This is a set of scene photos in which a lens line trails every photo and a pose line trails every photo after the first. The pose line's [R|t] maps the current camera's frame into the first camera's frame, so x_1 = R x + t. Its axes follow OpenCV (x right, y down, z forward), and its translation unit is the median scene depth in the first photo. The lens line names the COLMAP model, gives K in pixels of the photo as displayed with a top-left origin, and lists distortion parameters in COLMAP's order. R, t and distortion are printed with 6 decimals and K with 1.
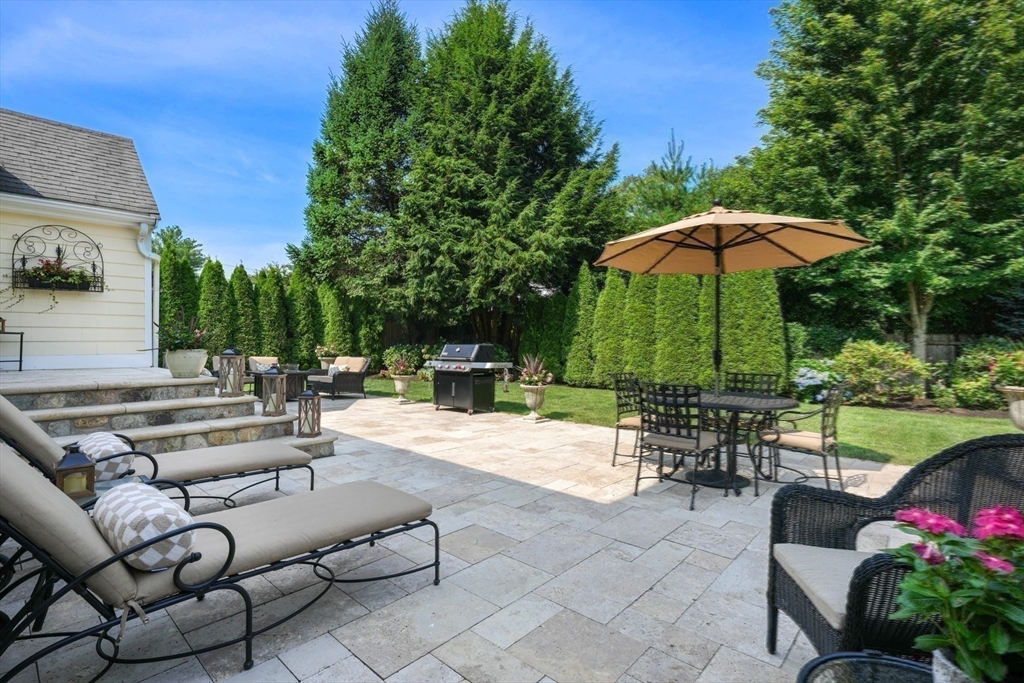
lens RADIAL K [[475.3, 0, 512.0], [0, 475.3, 341.5], [0, 0, 1]] dist [-0.000730, -0.000067]
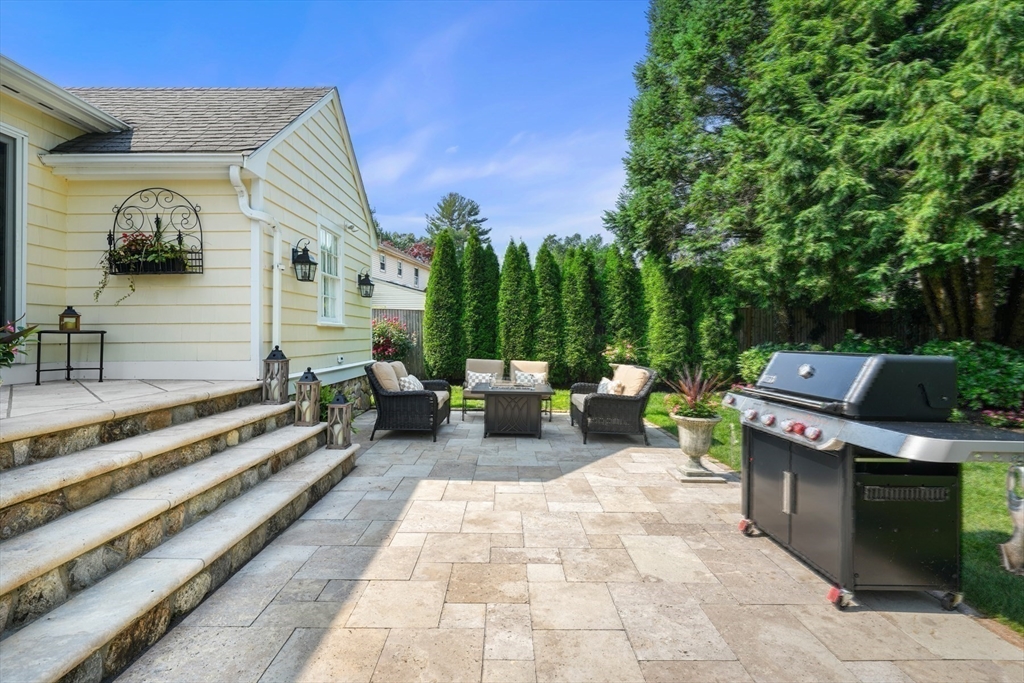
lens RADIAL K [[485.8, 0, 513.1], [0, 485.8, 327.1], [0, 0, 1]] dist [0.001815, -0.000427]
pose [[0.680799, -0.016590, -0.732282, -0.004566], [0.003064, 0.999799, -0.019801, -0.003441], [0.732463, 0.011237, 0.680714, 0.406087]]
